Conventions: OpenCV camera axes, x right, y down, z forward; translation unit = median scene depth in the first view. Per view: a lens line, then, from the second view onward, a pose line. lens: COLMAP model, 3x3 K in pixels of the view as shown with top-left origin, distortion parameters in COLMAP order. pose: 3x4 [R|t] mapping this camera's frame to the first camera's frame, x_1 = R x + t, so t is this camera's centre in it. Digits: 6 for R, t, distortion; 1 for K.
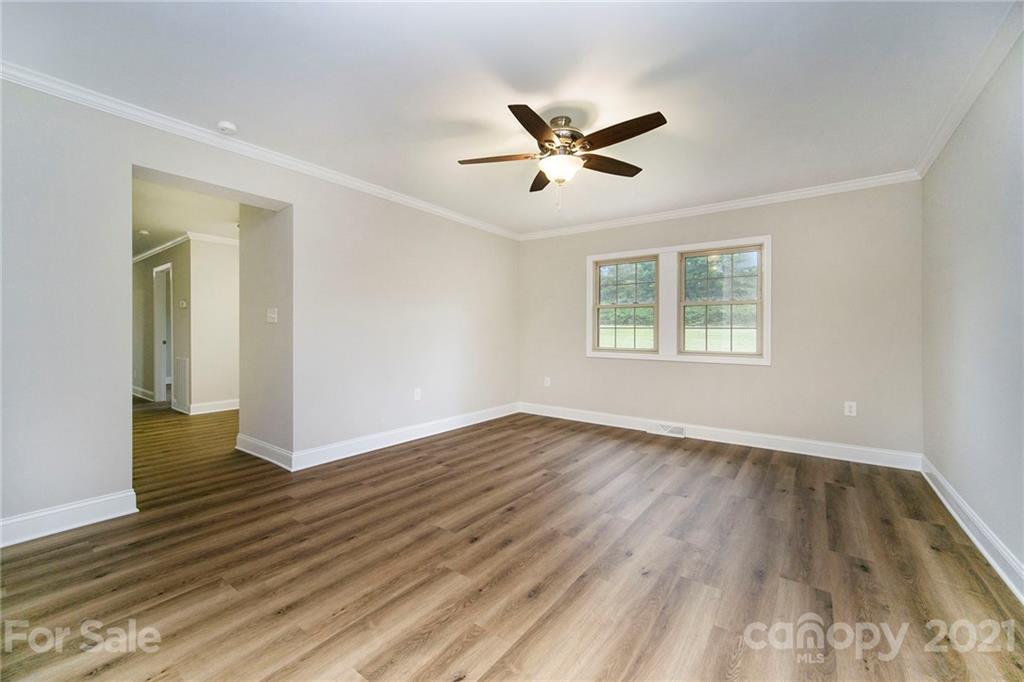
lens RADIAL K [[426.4, 0, 507.4], [0, 426.4, 340.1], [0, 0, 1]] dist [0.000700, 0.000076]
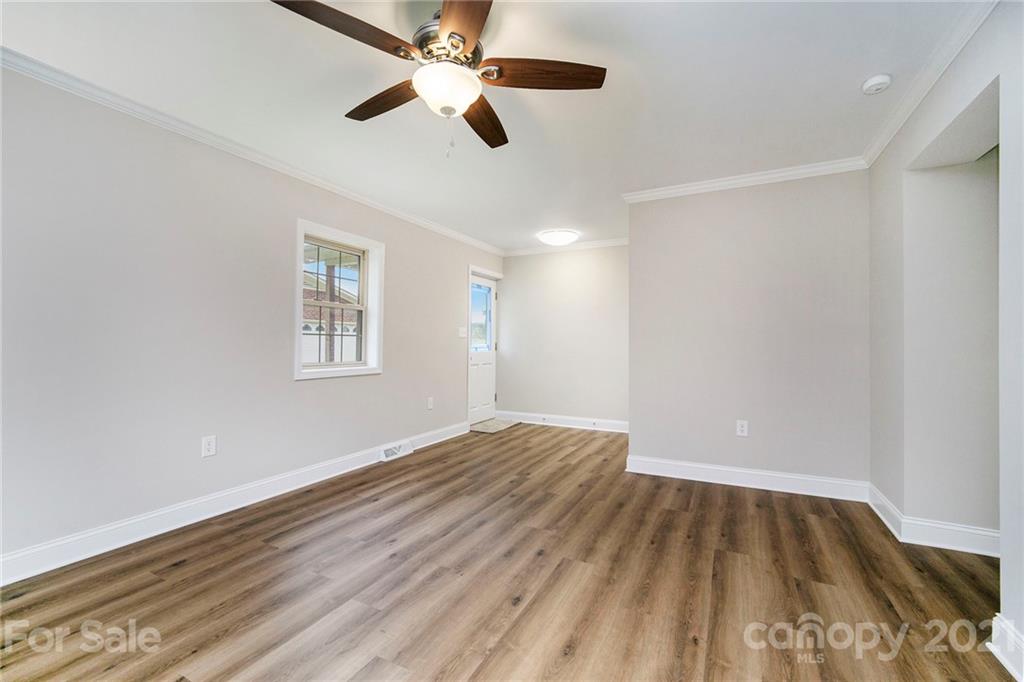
lens RADIAL K [[426.4, 0, 507.4], [0, 426.4, 340.1], [0, 0, 1]] dist [0.000700, 0.000076]
pose [[-0.991150, -0.008786, -0.132455, 0.122037], [-0.010492, 0.999871, 0.012189, -0.046545], [0.132330, 0.013471, -0.991114, 1.726643]]
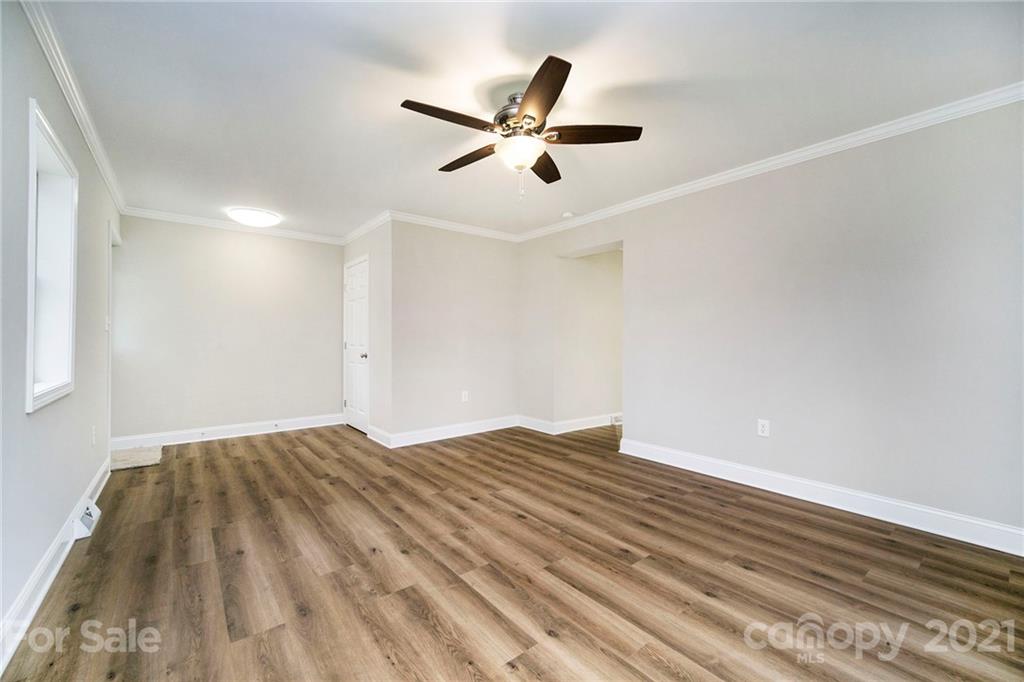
lens RADIAL K [[426.4, 0, 507.4], [0, 426.4, 340.1], [0, 0, 1]] dist [0.000700, 0.000076]
pose [[-0.279362, -0.003109, -0.960181, 1.032034], [-0.019066, 0.999816, 0.002310, -0.035218], [0.959997, 0.018952, -0.279370, 1.270816]]
